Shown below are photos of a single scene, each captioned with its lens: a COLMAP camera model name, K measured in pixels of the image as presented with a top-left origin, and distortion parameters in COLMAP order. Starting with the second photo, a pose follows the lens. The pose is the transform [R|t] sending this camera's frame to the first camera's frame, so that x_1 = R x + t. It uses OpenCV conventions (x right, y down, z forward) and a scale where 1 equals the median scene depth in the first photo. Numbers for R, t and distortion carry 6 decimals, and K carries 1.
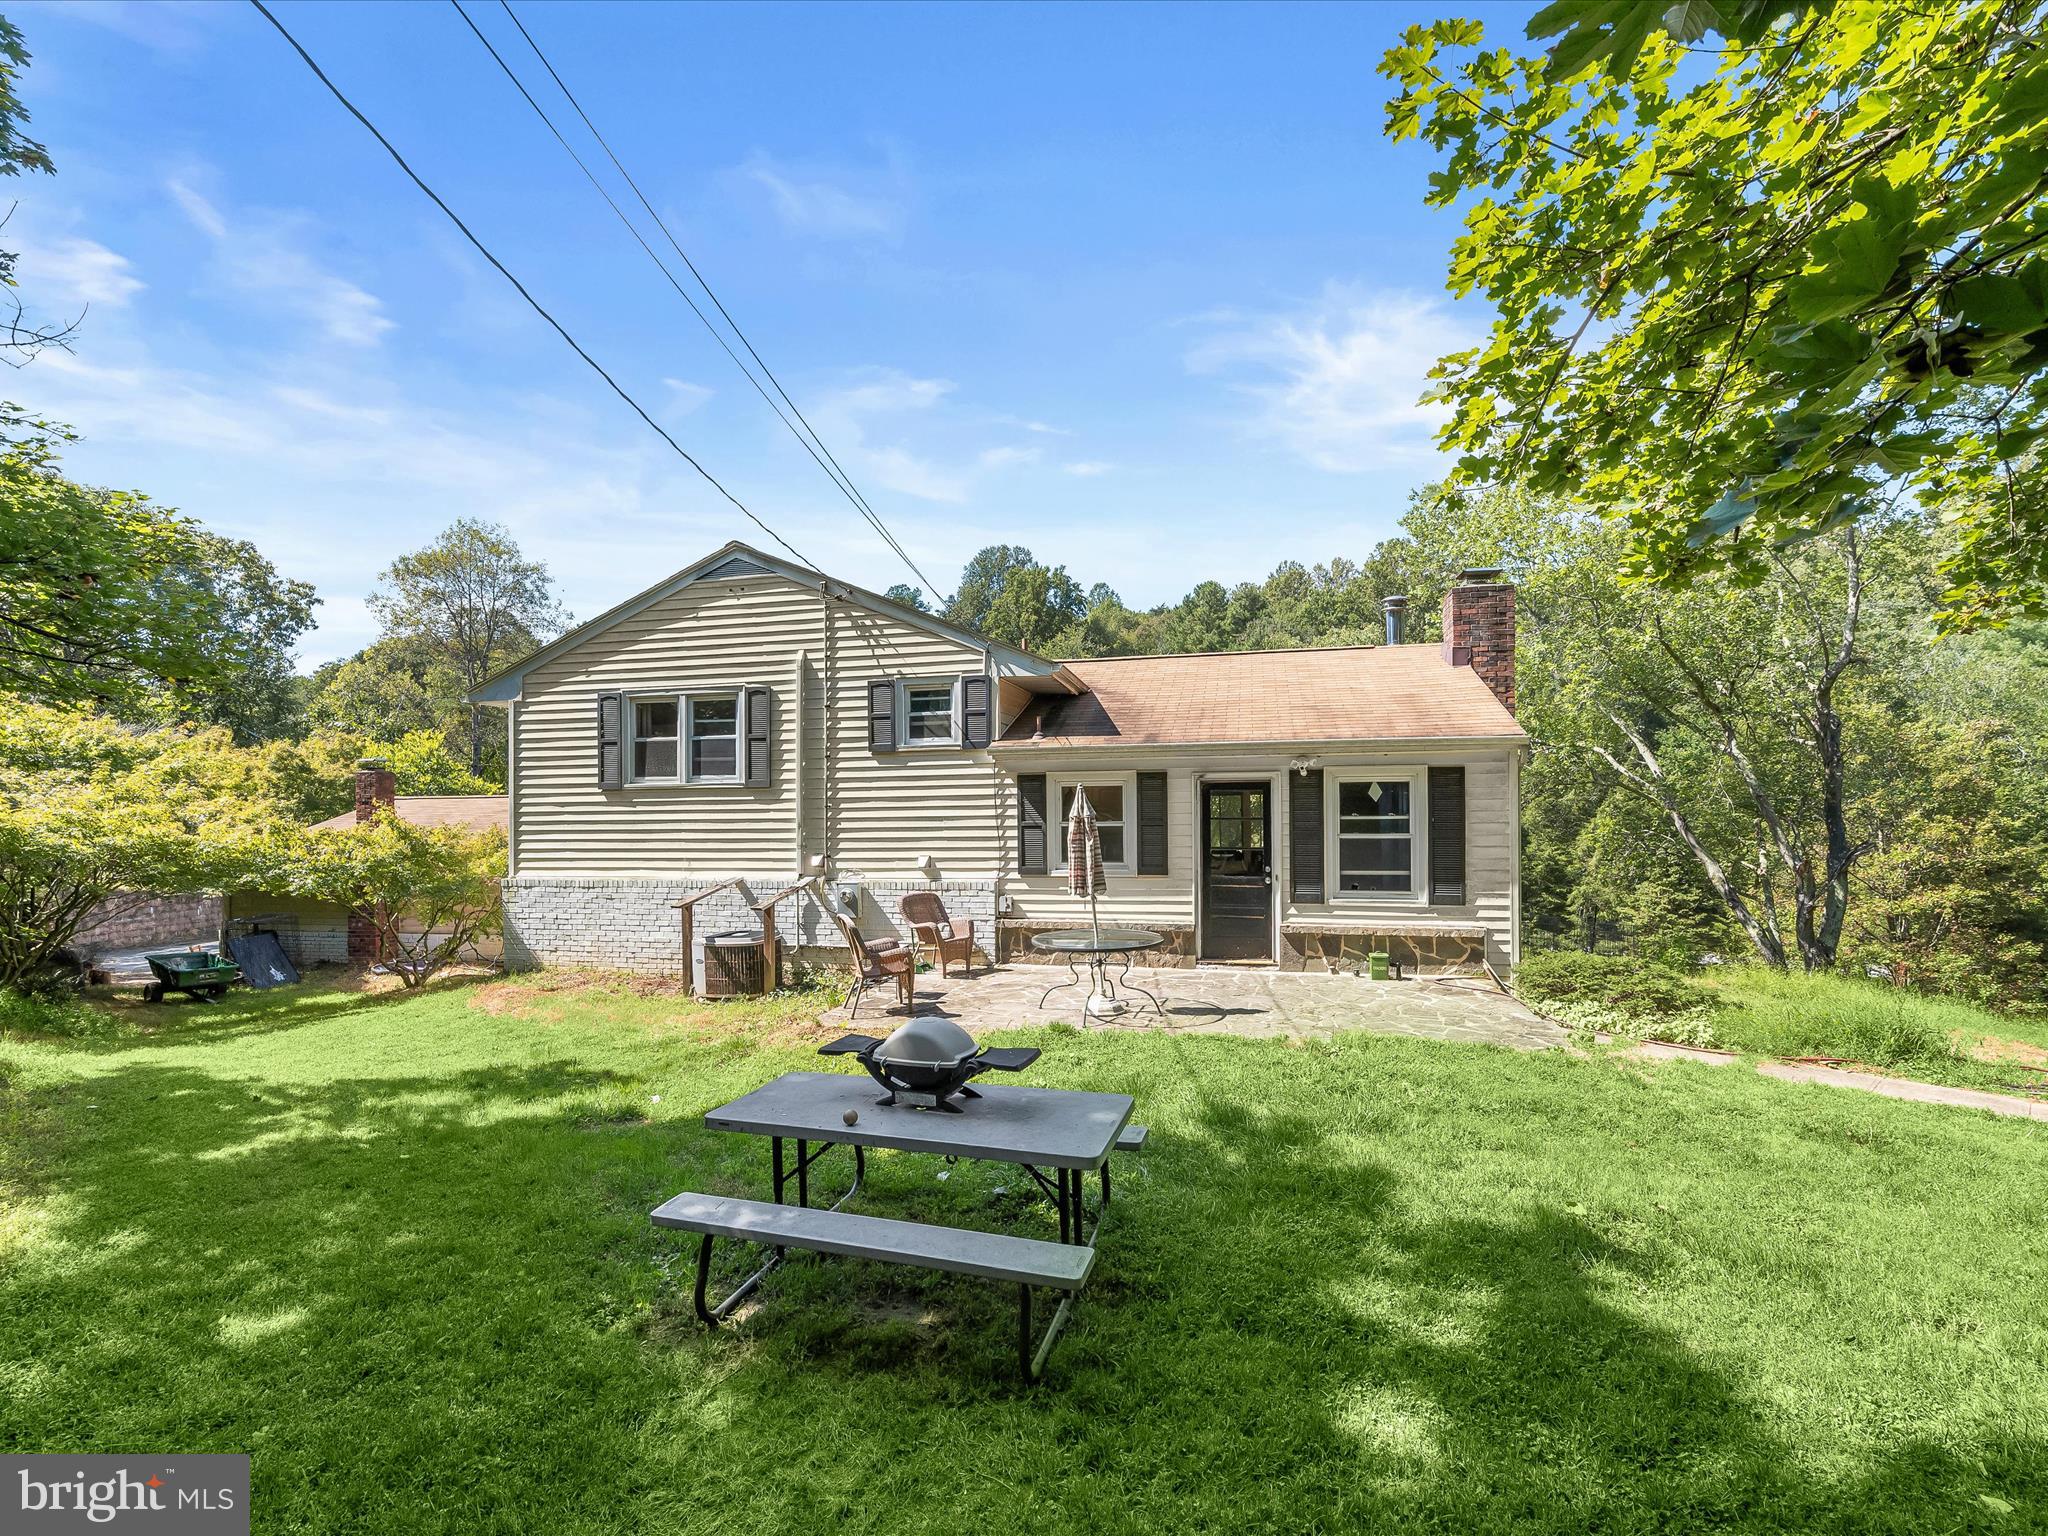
lens RADIAL K [[1013.8, 0, 1021.8], [0, 1013.8, 770.5], [0, 0, 1]] dist [0.002124, -0.001633]
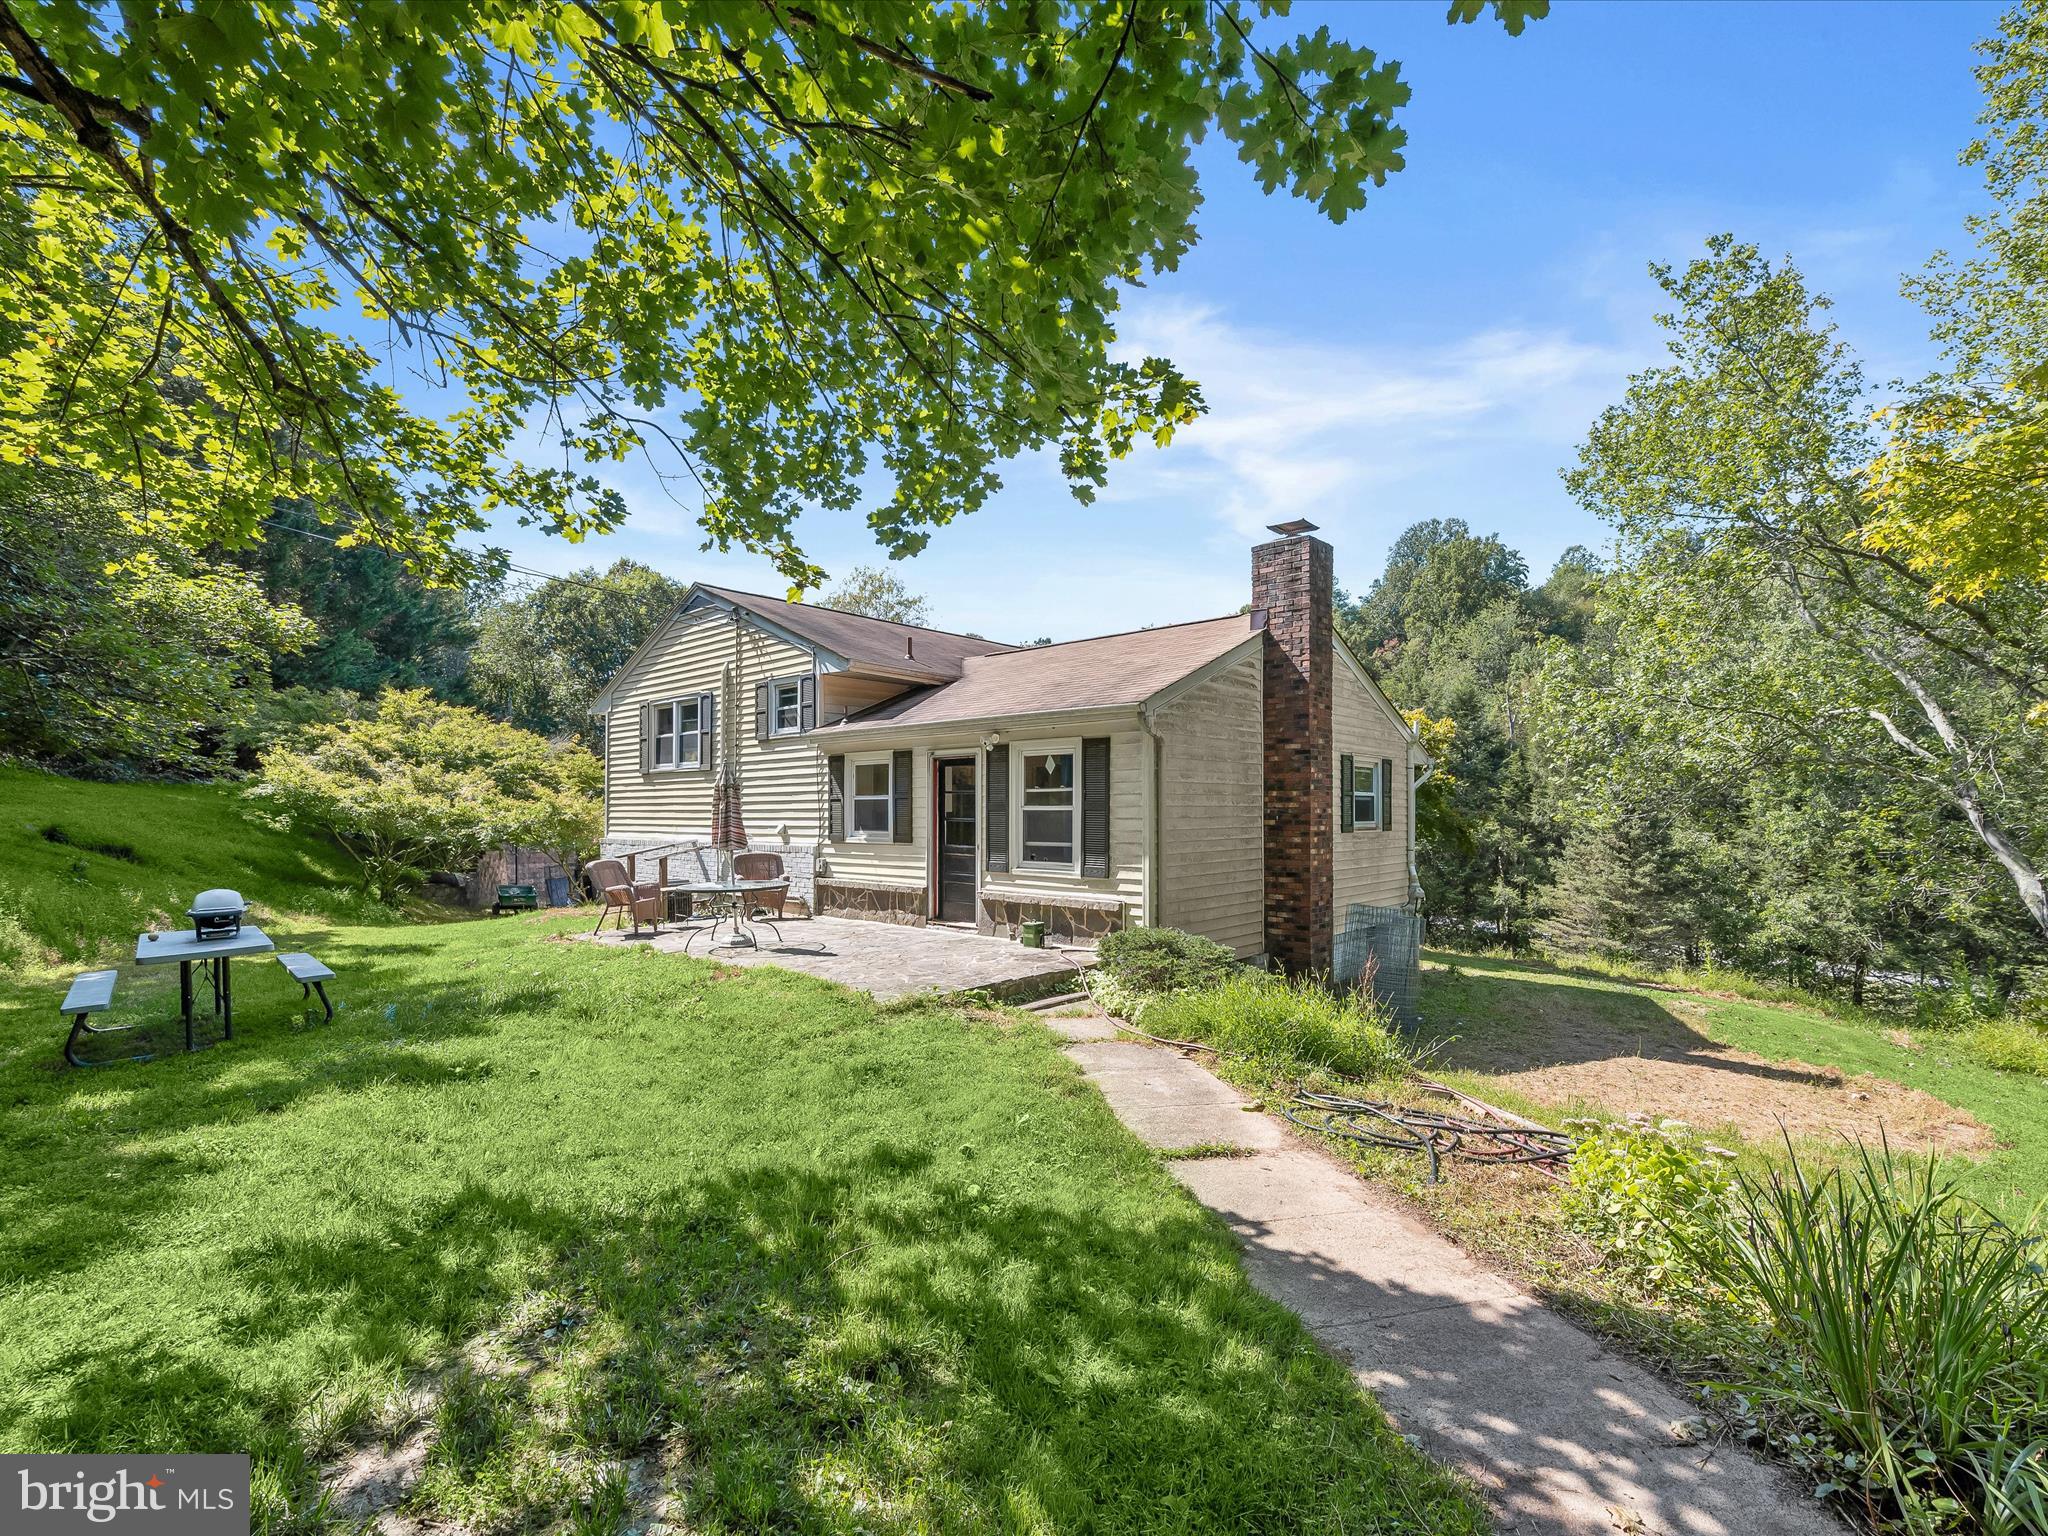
lens RADIAL K [[1013.8, 0, 1016.7], [0, 1013.8, 782.4], [0, 0, 1]] dist [0.002124, -0.001633]
pose [[0.852092, -0.007339, -0.523340, 0.802479], [0.012665, 0.999898, 0.006600, 0.029970], [0.523238, -0.012252, 0.852098, 0.109557]]
